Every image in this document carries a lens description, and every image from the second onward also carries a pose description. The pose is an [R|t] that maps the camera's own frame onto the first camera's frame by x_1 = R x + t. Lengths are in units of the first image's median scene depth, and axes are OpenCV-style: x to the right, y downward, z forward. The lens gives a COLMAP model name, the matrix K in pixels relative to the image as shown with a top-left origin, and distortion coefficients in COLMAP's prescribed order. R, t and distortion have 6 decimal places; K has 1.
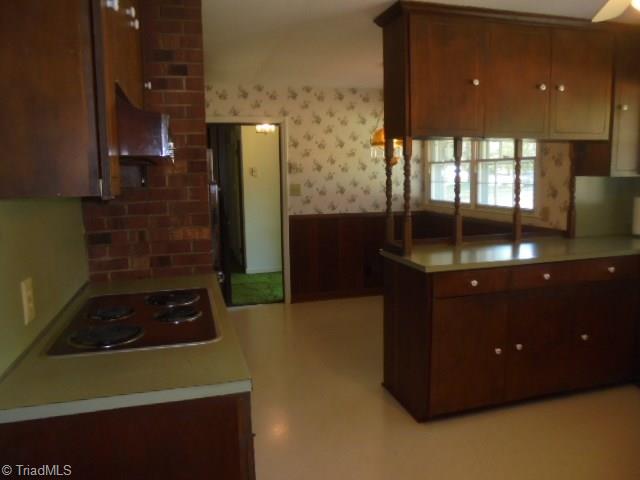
lens RADIAL K [[485.1, 0, 320.0], [0, 485.1, 240.0], [0, 0, 1]] dist [-0.120463, 0.081253]
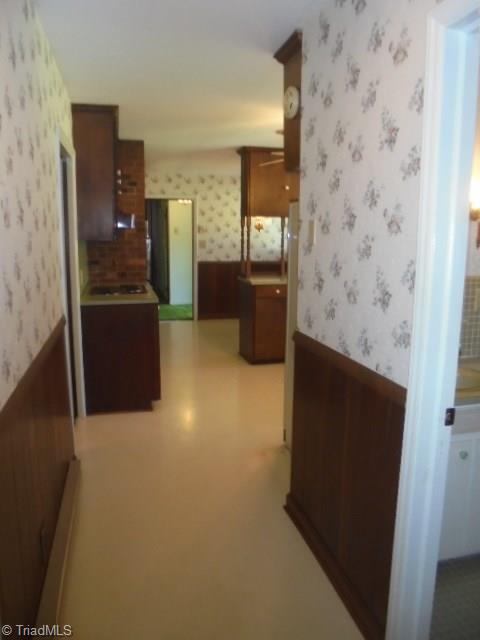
lens RADIAL K [[485.1, 0, 240.0], [0, 485.1, 320.0], [0, 0, 1]] dist [-0.120463, 0.081253]
pose [[0.999226, 0.031193, -0.023985, 0.120631], [-0.030120, 0.998583, 0.043865, 0.068249], [0.025319, -0.043109, 0.998750, -0.552879]]
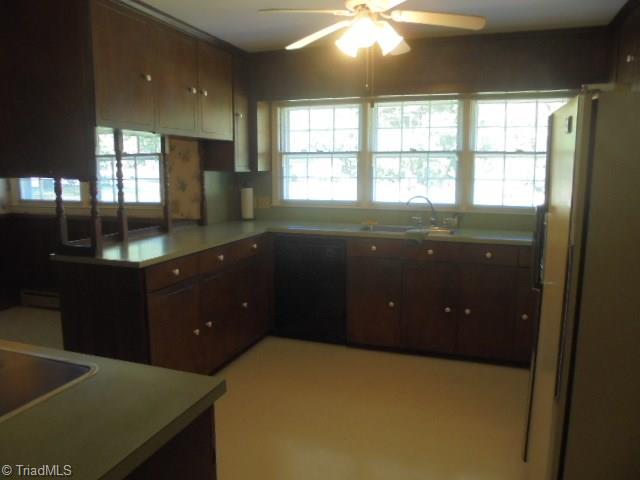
lens RADIAL K [[485.1, 0, 320.0], [0, 485.1, 240.0], [0, 0, 1]] dist [-0.120463, 0.081253]
pose [[0.568687, -0.098765, 0.816603, -0.192398], [0.097880, 0.993837, 0.052037, -0.001652], [-0.816710, 0.050336, 0.574849, 0.077512]]
